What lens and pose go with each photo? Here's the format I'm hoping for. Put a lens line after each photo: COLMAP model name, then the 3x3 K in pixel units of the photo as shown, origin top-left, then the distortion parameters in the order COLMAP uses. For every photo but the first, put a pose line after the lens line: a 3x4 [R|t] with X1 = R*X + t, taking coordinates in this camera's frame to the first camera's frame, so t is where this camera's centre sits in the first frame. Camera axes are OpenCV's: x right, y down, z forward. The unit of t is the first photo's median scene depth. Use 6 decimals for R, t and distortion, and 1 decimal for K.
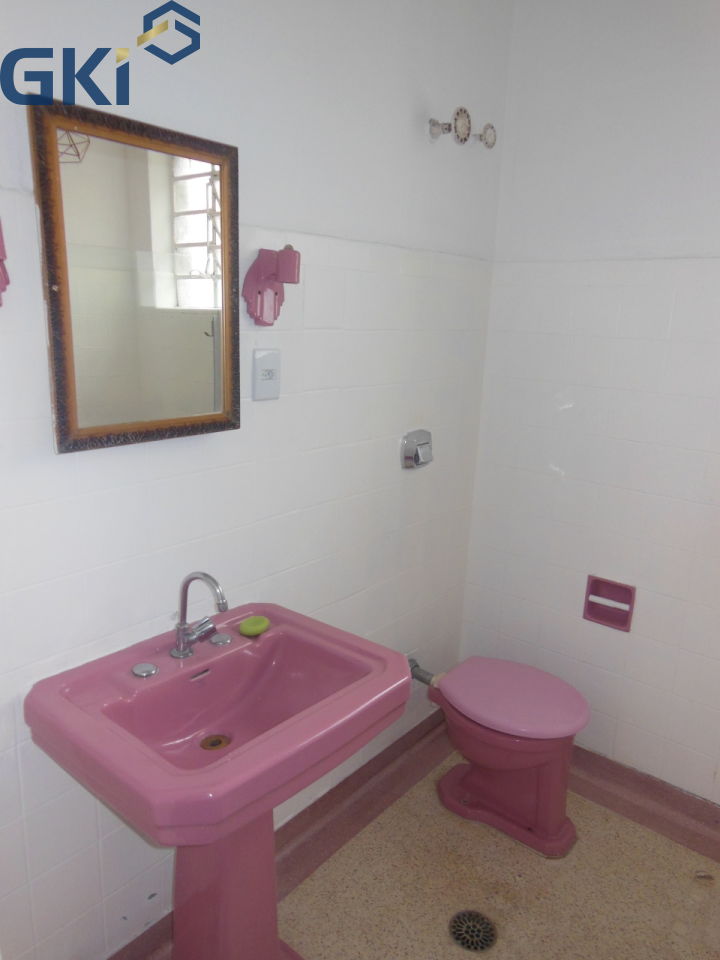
lens RADIAL K [[703.3, 0, 355.4], [0, 703.3, 484.9], [0, 0, 1]] dist [-0.004644, 0.035744]
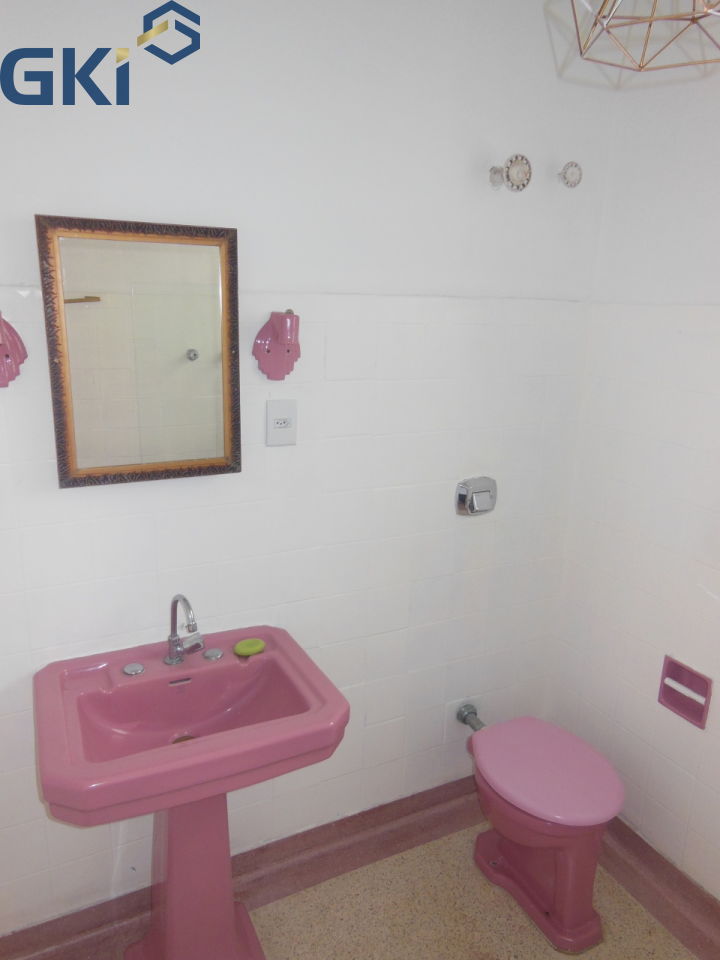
lens RADIAL K [[703.3, 0, 359.5], [0, 703.3, 484.3], [0, 0, 1]] dist [-0.004644, 0.035744]
pose [[0.914993, 0.093763, -0.392423, 0.426783], [-0.092700, 0.995458, 0.021703, -0.097171], [0.392675, 0.016519, 0.919529, 0.037012]]
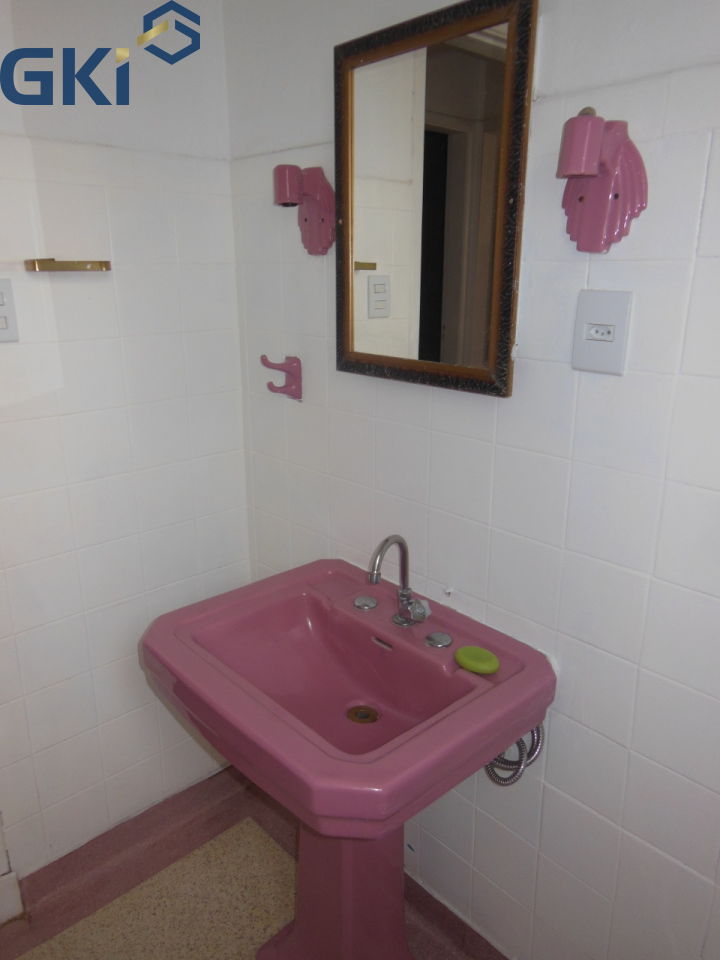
lens RADIAL K [[703.3, 0, 359.0], [0, 703.3, 479.3], [0, 0, 1]] dist [-0.004644, 0.035744]
pose [[-0.127341, 0.257086, -0.957962, 0.539727], [-0.248890, 0.926640, 0.281765, -0.158733], [0.960124, 0.274307, -0.054013, 0.861459]]
